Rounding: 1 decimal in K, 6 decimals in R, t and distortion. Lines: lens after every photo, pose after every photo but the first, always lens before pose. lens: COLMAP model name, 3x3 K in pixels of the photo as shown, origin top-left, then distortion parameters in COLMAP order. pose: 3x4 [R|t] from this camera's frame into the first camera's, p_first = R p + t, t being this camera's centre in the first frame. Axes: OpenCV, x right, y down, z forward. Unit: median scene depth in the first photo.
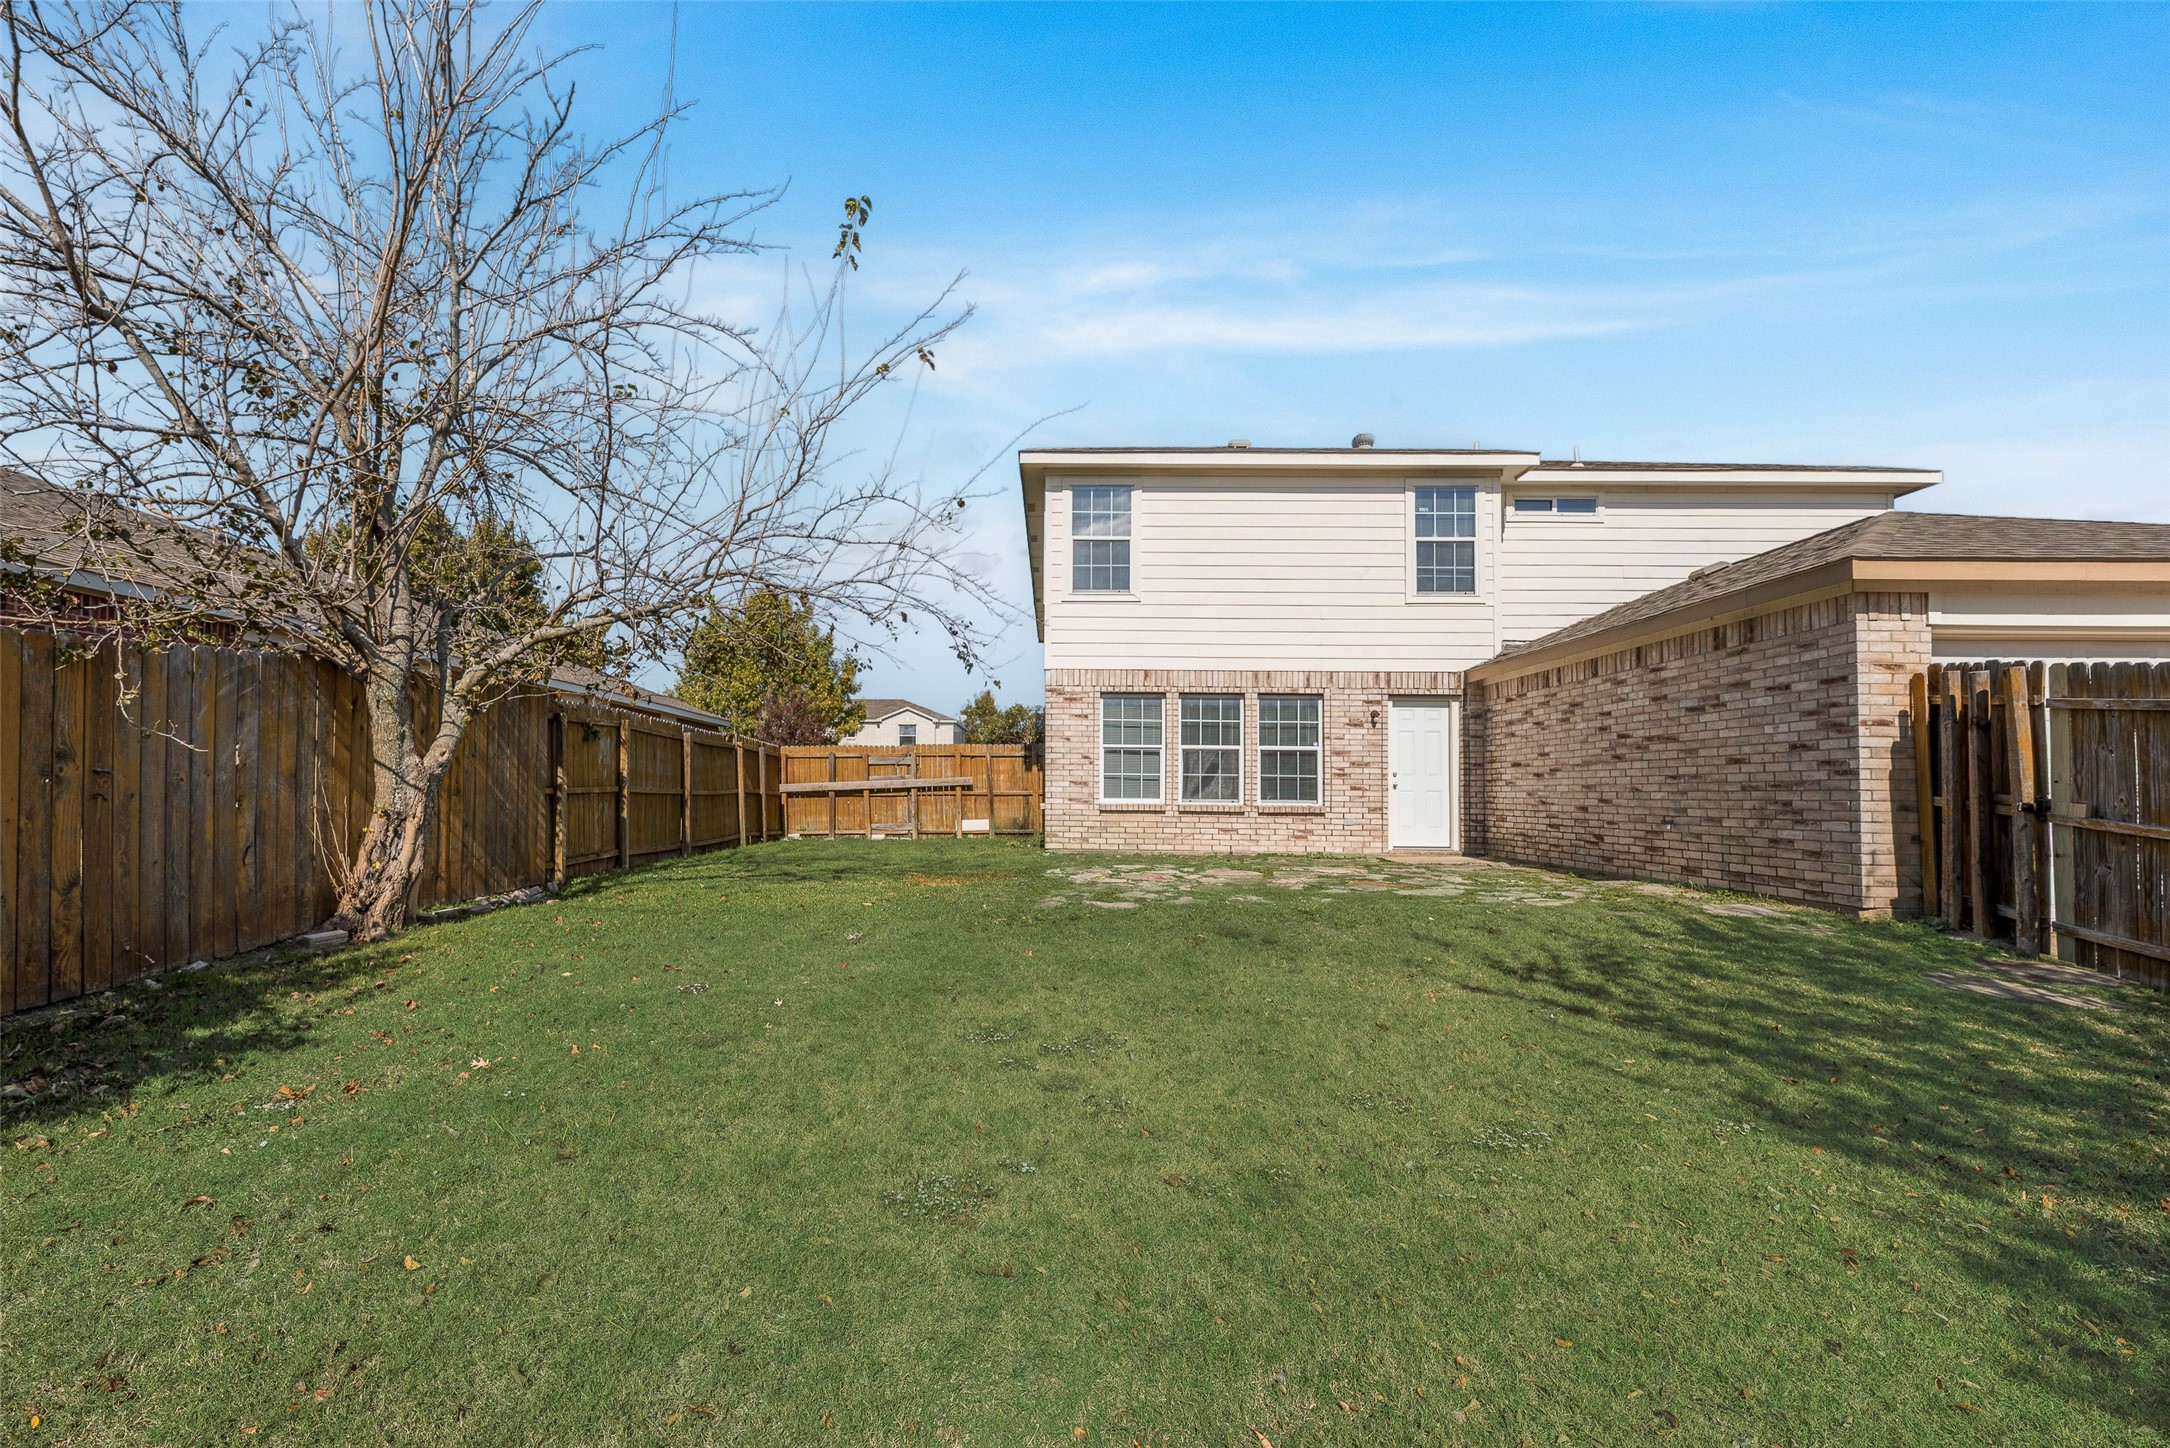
lens RADIAL K [[868.5, 0, 1082.3], [0, 868.5, 733.8], [0, 0, 1]] dist [-0.000577, -0.000251]
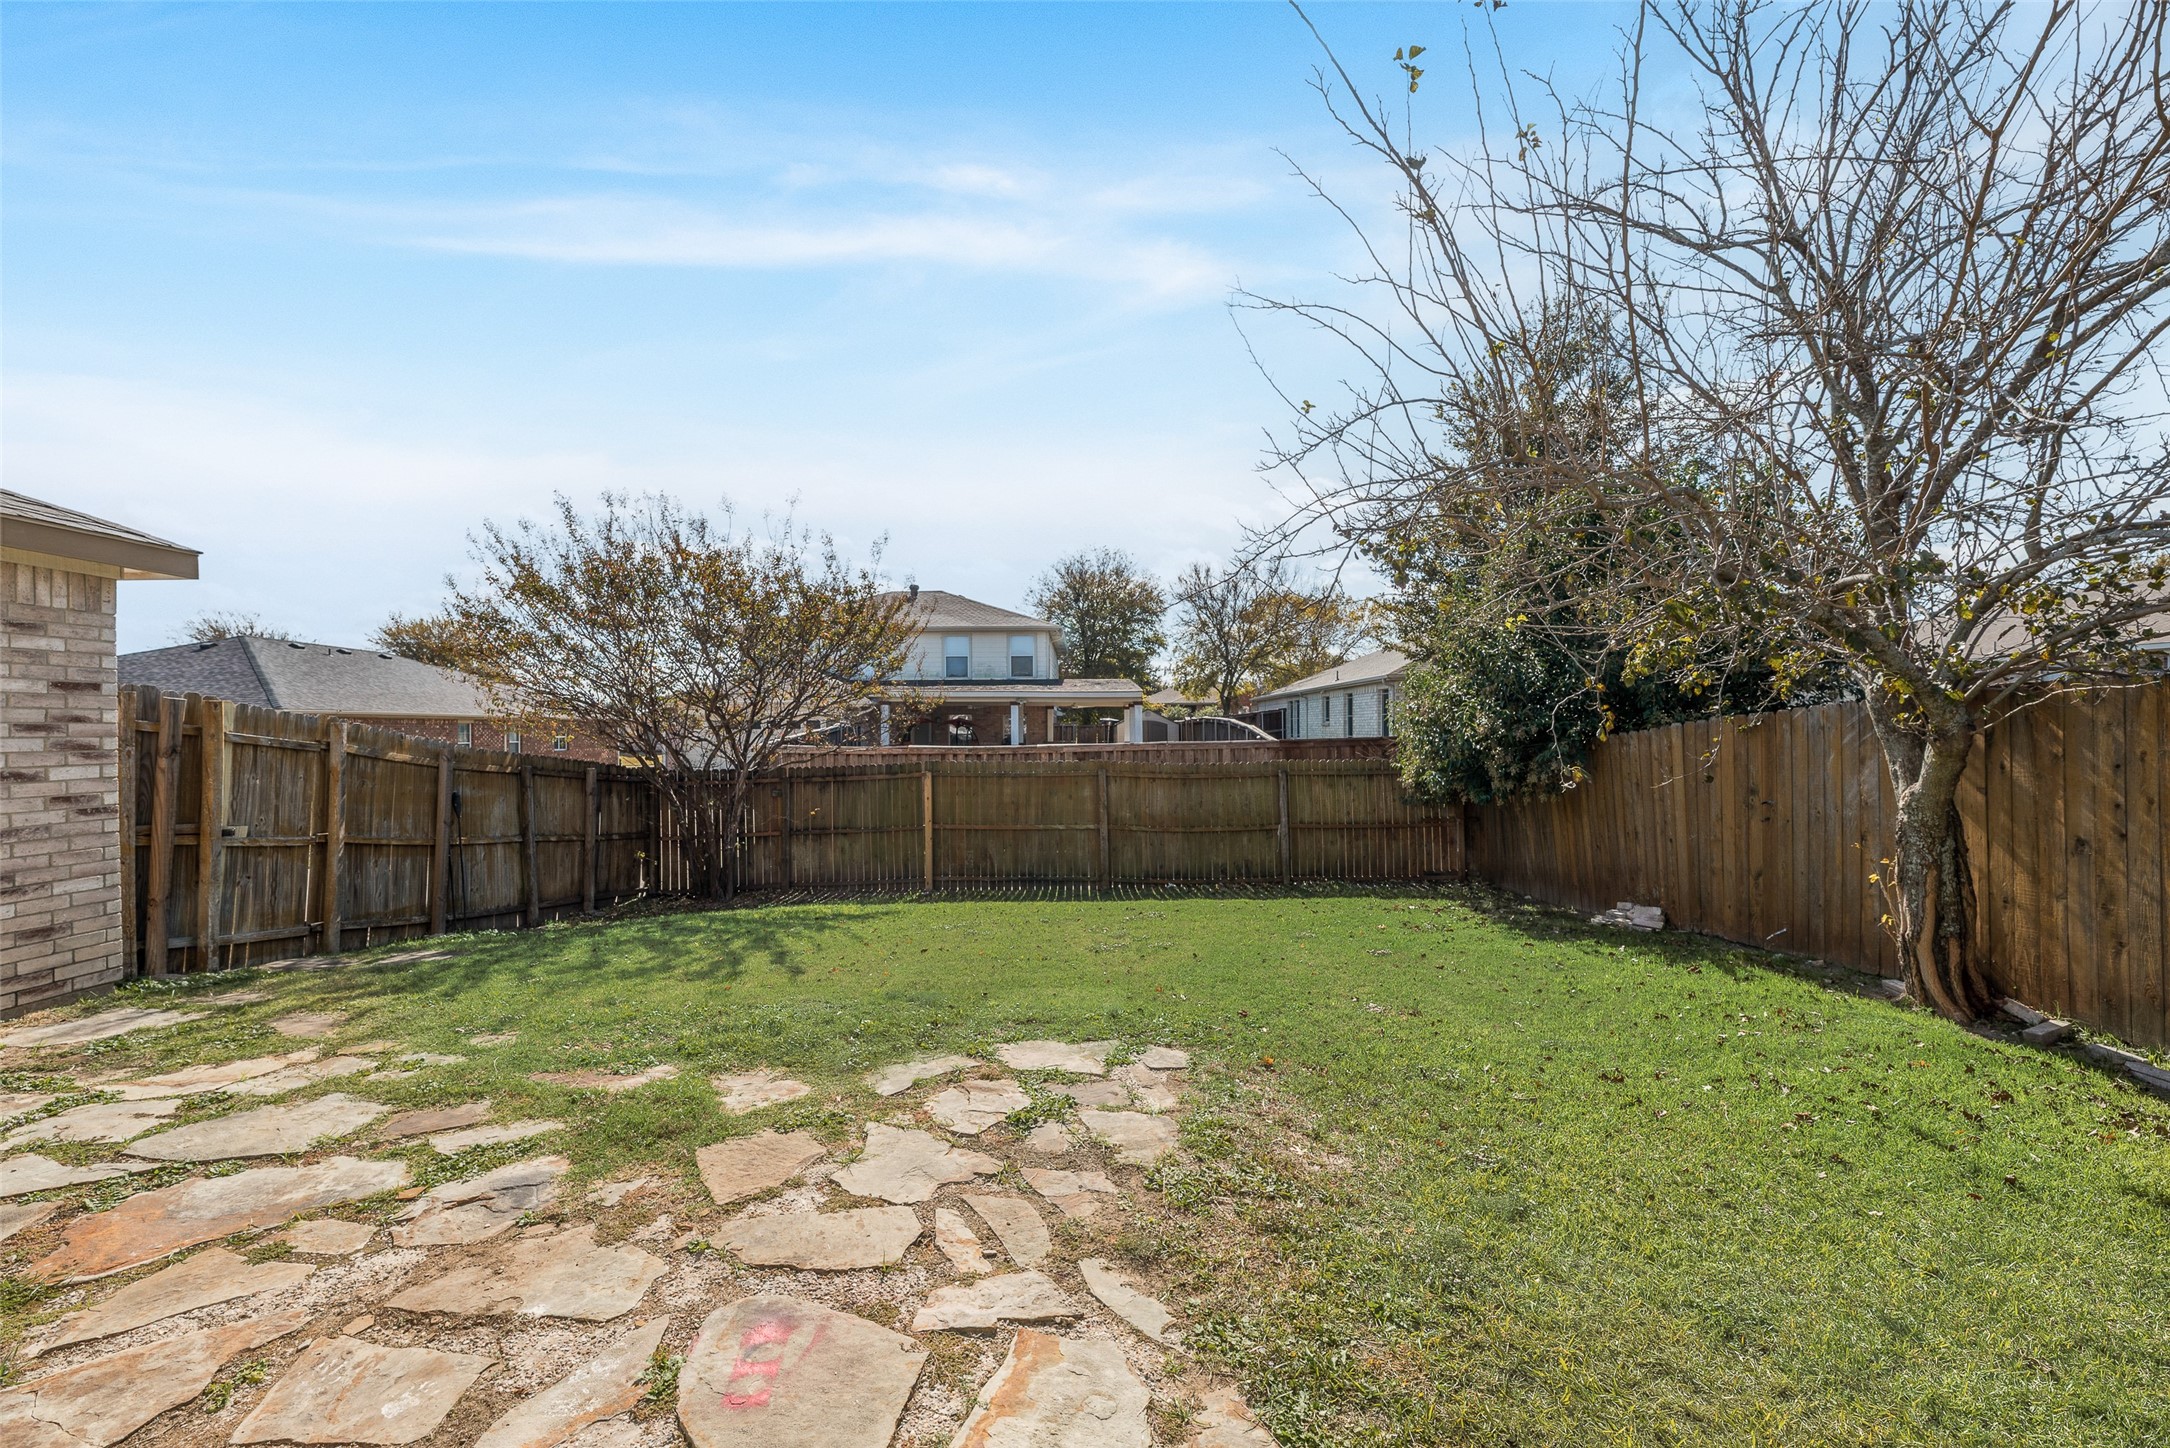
lens RADIAL K [[868.5, 0, 1082.3], [0, 868.5, 733.8], [0, 0, 1]] dist [-0.000577, -0.000251]
pose [[-0.998978, -0.004557, 0.044978, -0.013591], [-0.007372, 0.998010, -0.062629, 0.018304], [-0.044603, -0.062897, -0.997023, 1.694388]]
